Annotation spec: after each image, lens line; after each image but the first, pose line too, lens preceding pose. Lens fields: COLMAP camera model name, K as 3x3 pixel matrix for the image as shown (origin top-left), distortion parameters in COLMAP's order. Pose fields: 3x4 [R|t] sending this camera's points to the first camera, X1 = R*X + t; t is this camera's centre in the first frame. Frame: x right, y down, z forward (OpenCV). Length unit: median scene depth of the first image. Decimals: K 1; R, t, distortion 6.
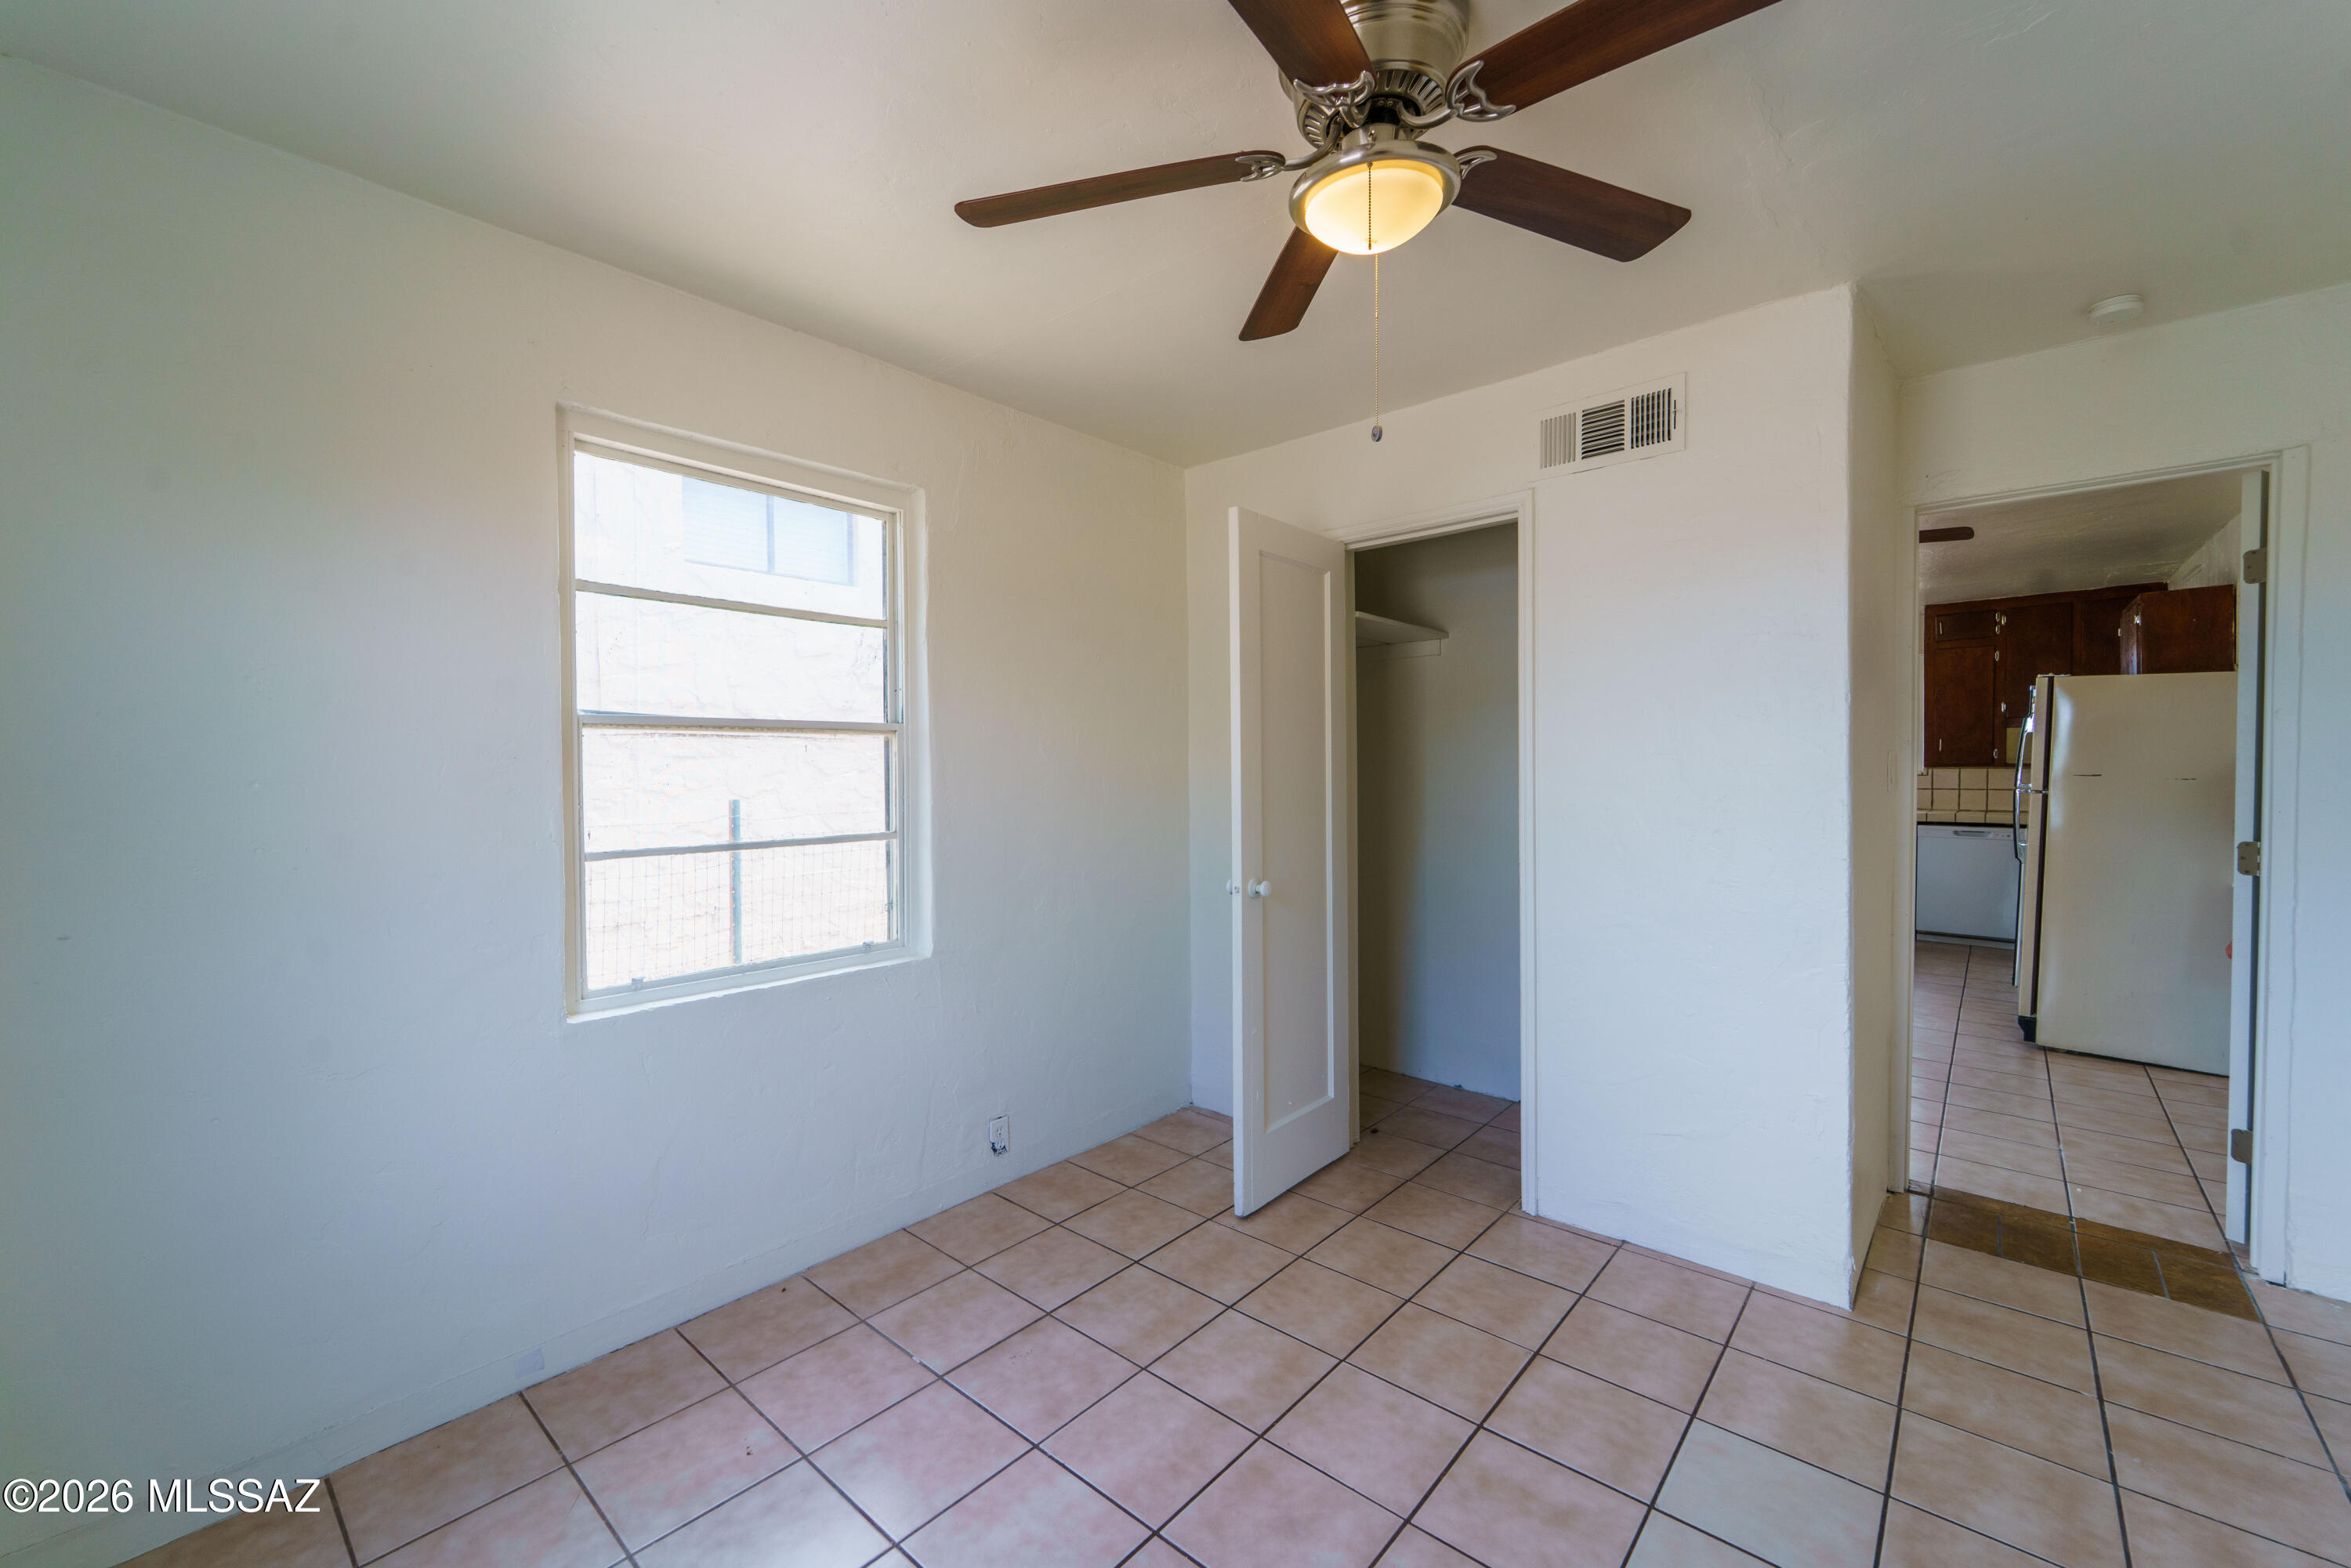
lens RADIAL K [[948.0, 0, 1152.6], [0, 948.0, 783.9], [0, 0, 1]] dist [-0.000365, -0.000526]
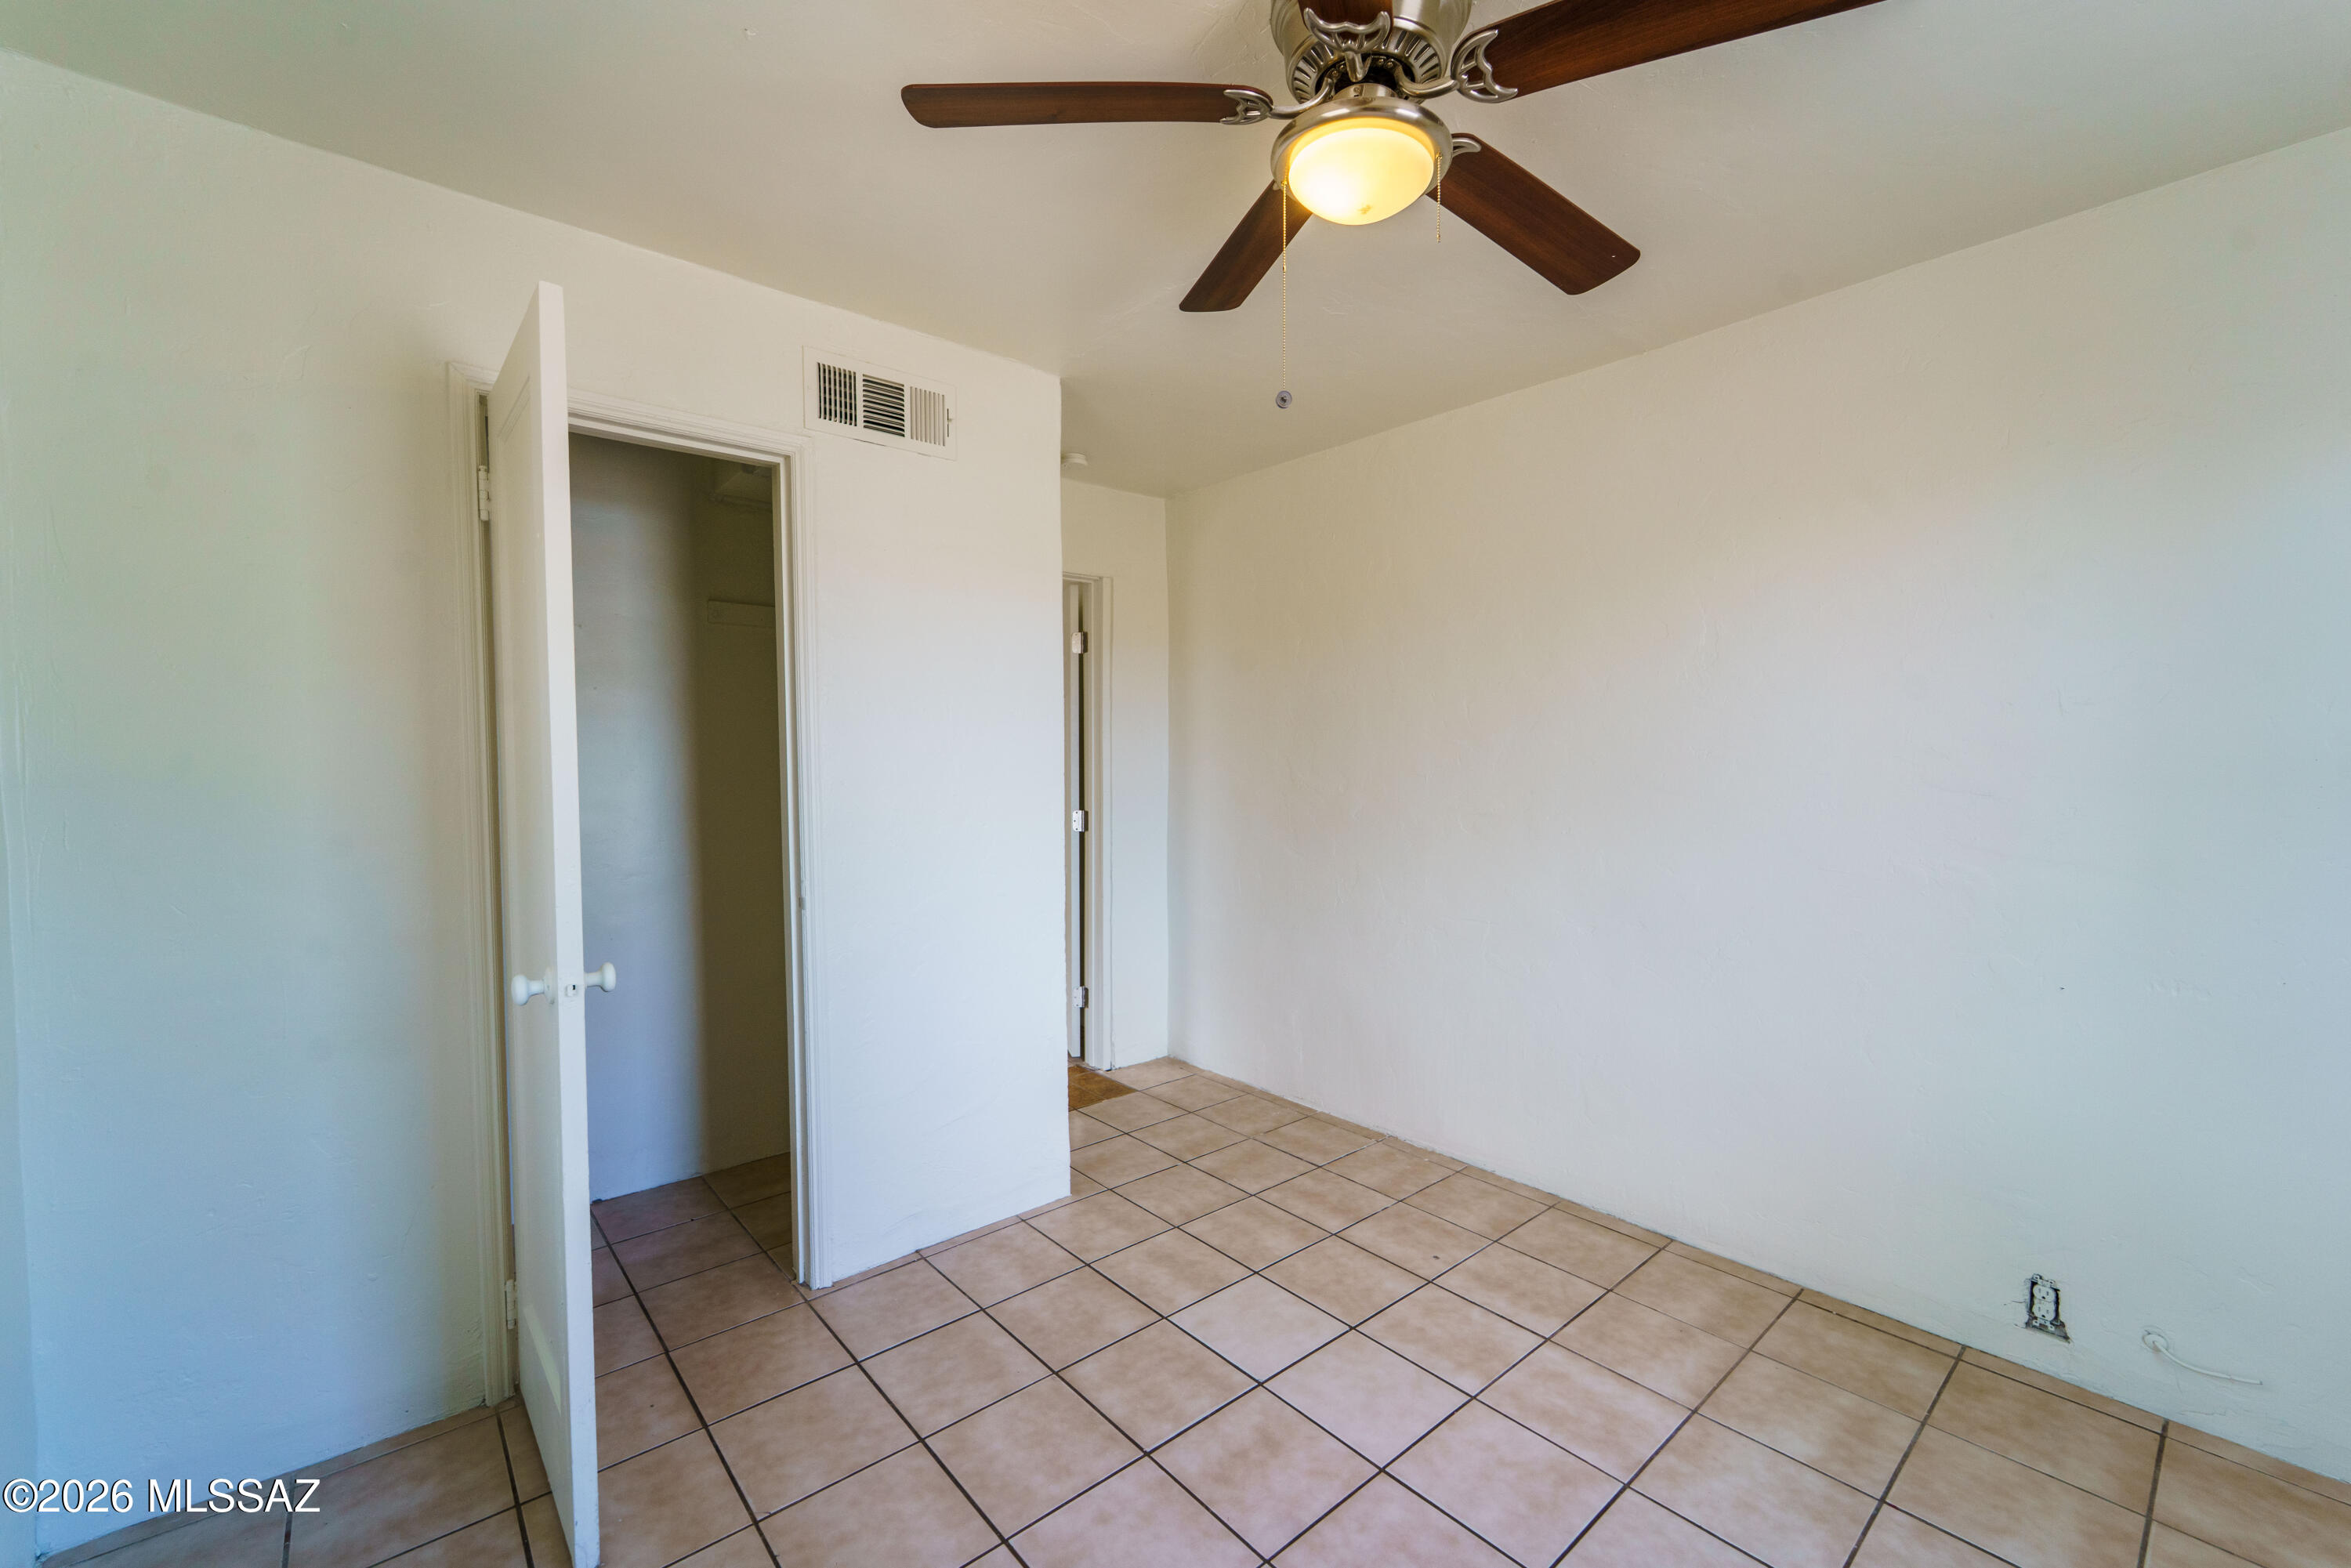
lens RADIAL K [[948.0, 0, 1152.6], [0, 948.0, 783.9], [0, 0, 1]] dist [-0.000365, -0.000526]
pose [[0.139782, -0.022386, 0.989929, -0.500449], [0.022224, 0.999564, 0.019465, -0.014293], [-0.989933, 0.019279, 0.140218, 0.725253]]
